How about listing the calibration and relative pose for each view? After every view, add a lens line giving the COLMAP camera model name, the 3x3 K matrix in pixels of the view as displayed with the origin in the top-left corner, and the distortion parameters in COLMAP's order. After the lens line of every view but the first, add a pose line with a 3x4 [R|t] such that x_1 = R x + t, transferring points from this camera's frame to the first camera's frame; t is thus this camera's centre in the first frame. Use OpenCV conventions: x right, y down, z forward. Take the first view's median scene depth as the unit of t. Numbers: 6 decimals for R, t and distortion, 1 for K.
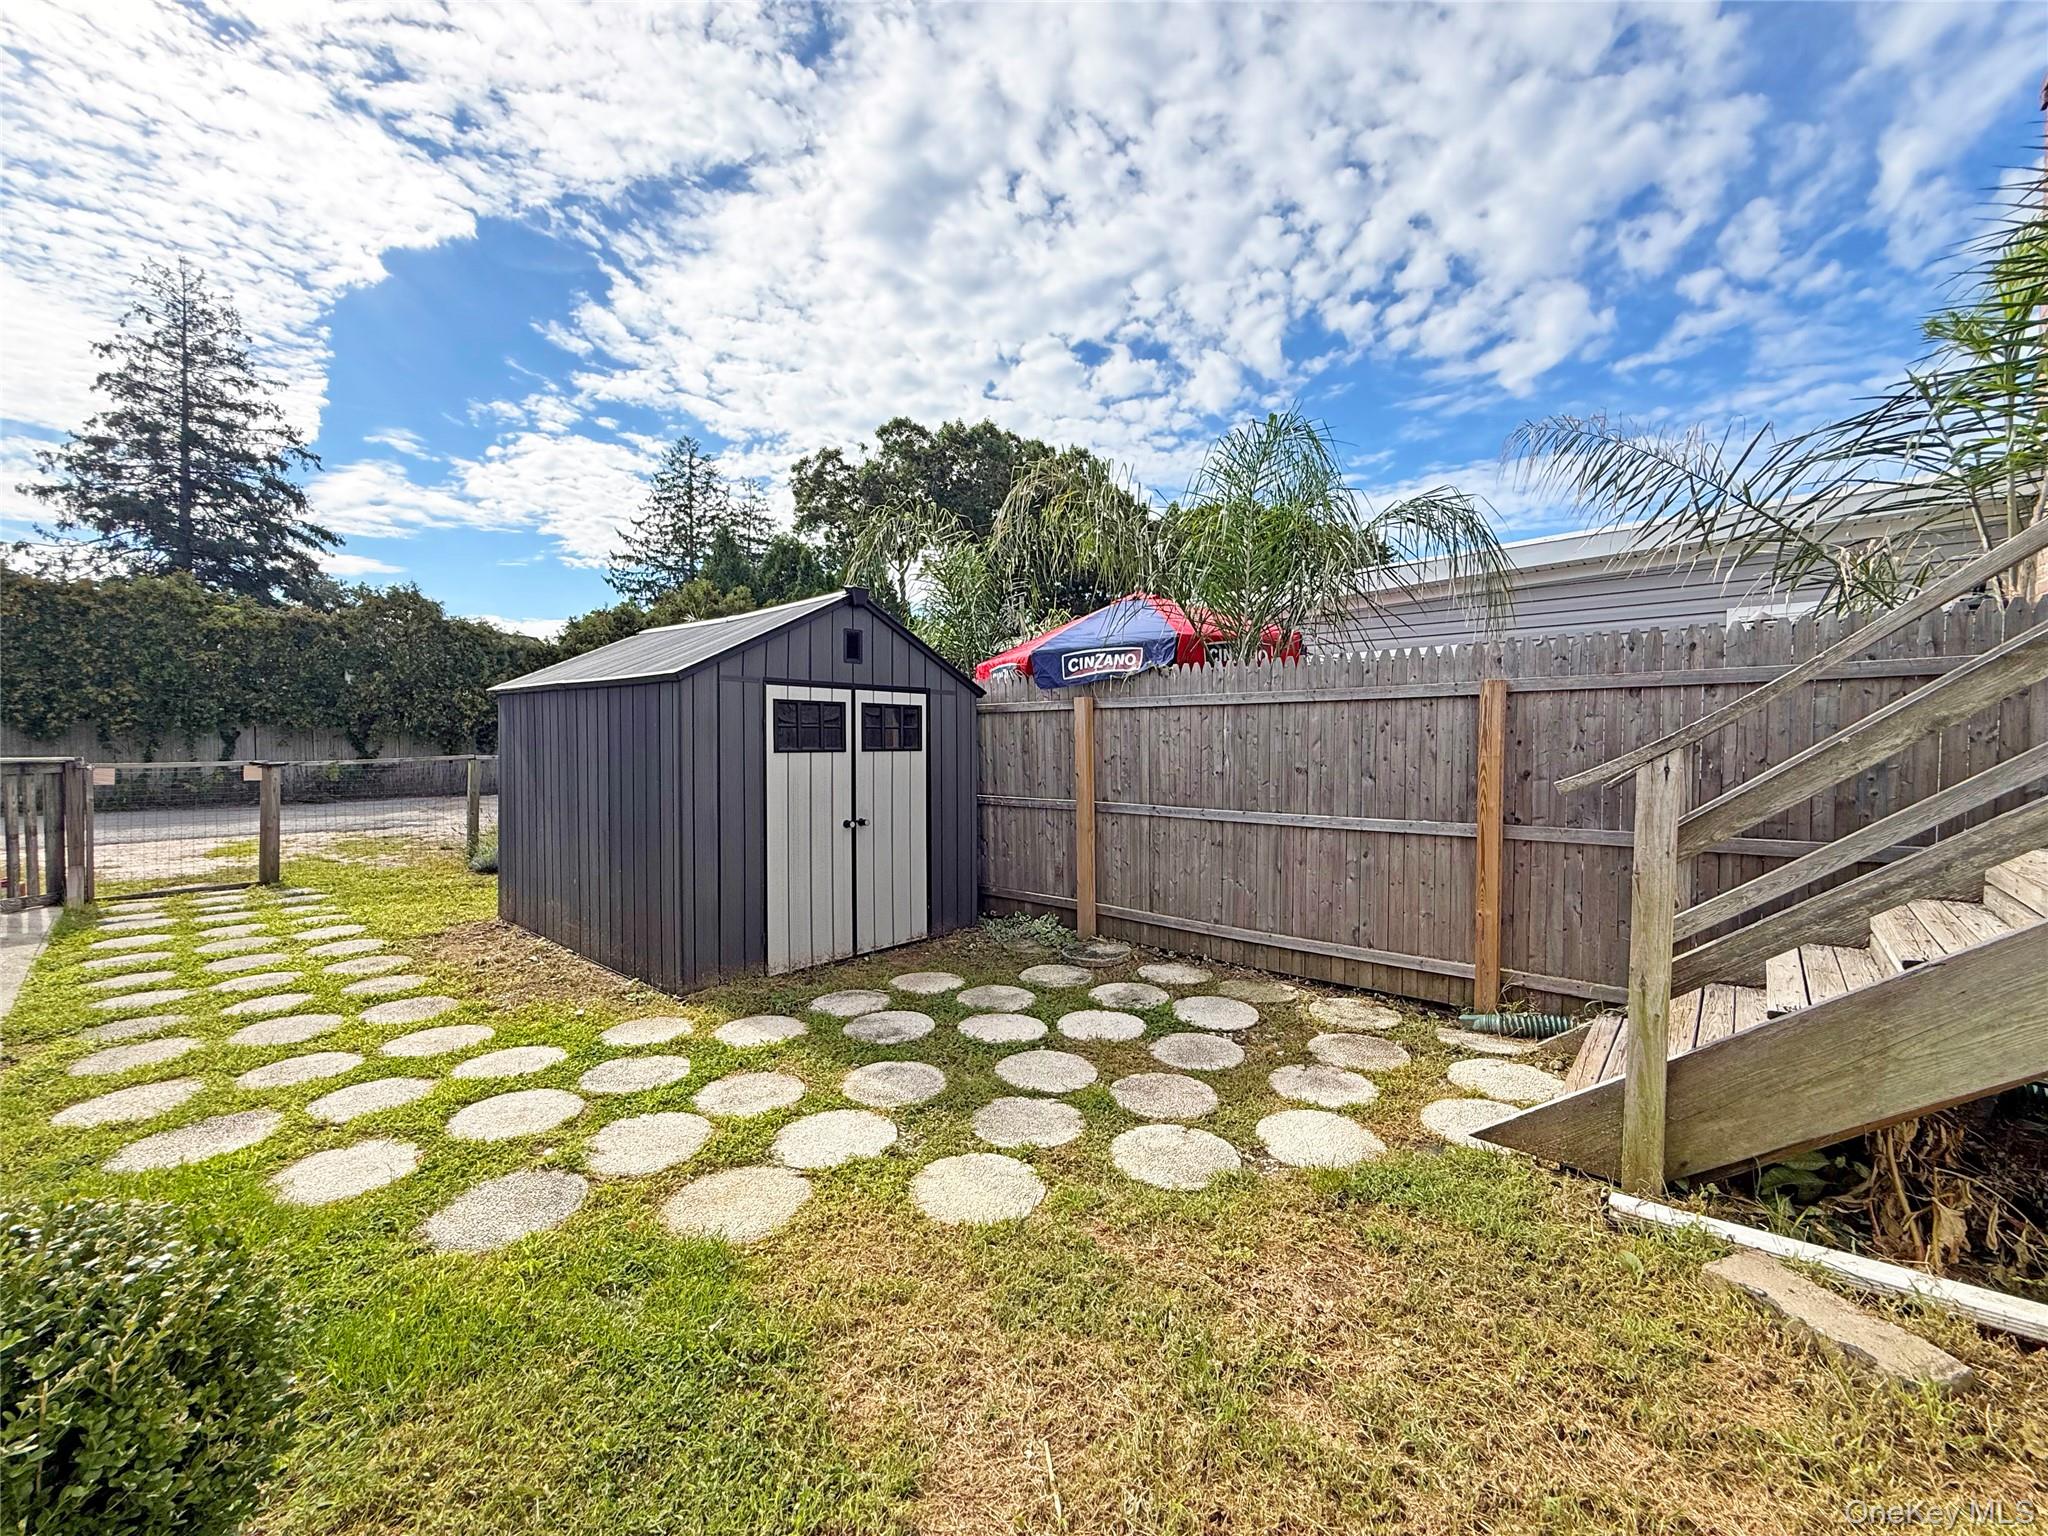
lens RADIAL K [[850.4, 0, 1009.2], [0, 850.4, 768.1], [0, 0, 1]] dist [-0.001866, -0.000202]
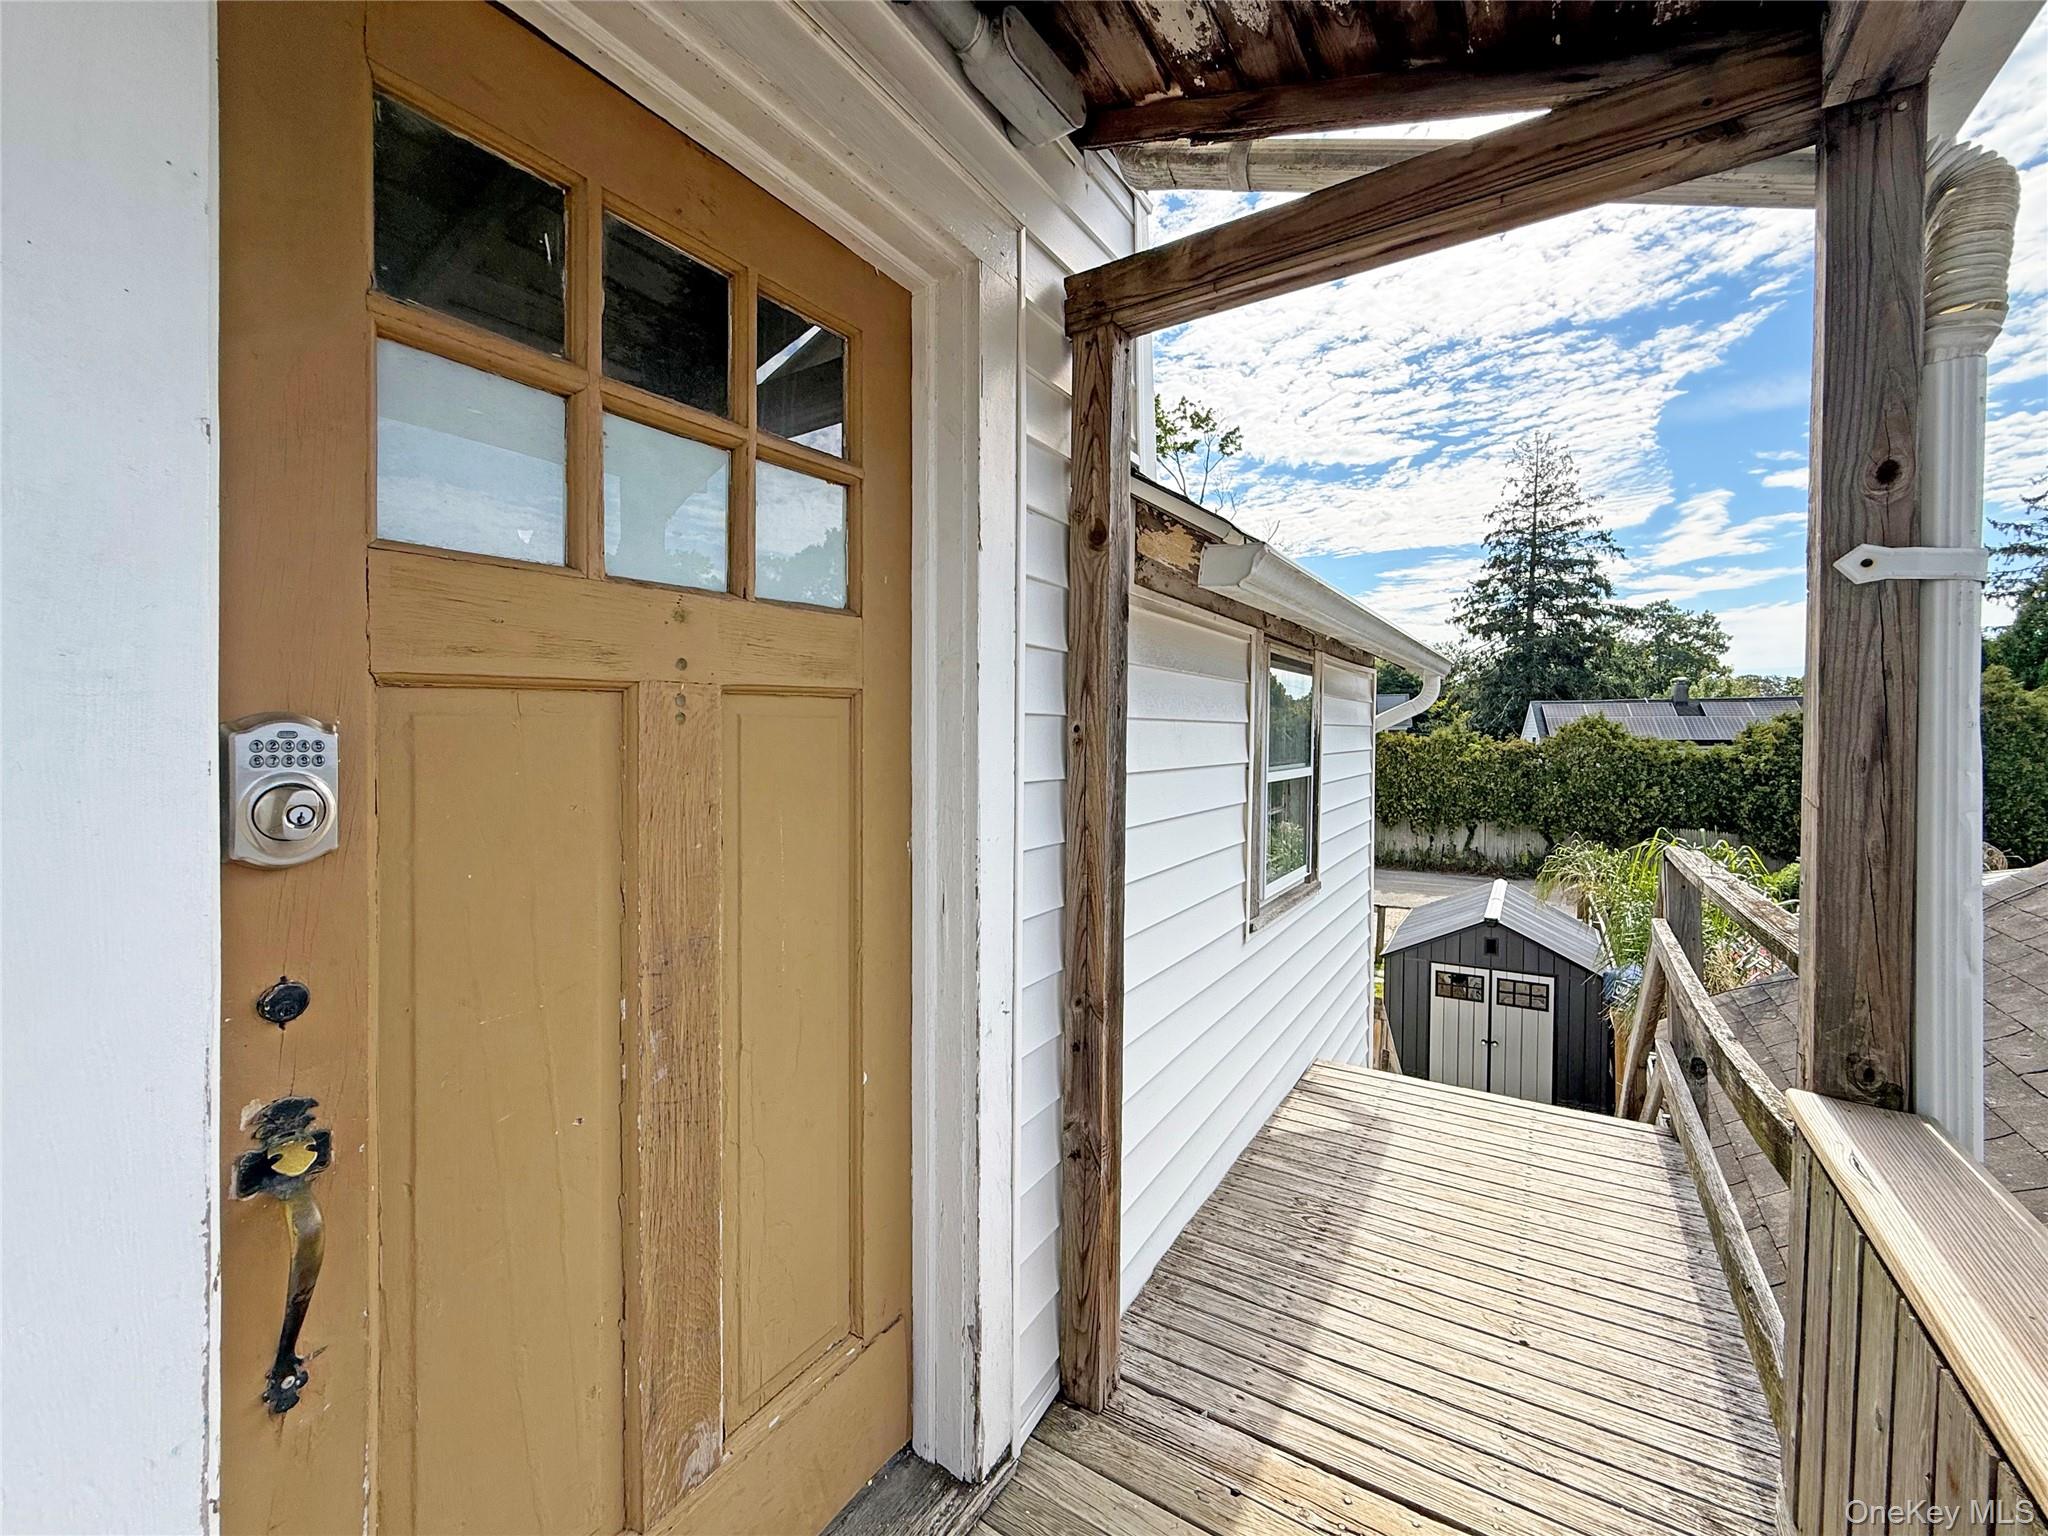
lens RADIAL K [[850.4, 0, 1018.7], [0, 850.4, 749.7], [0, 0, 1]] dist [-0.001866, -0.000202]
pose [[0.167562, 0.023789, -0.985575, 0.802054], [-0.008974, 0.999704, 0.022605, -0.334914], [0.985821, 0.005057, 0.167726, -0.169349]]
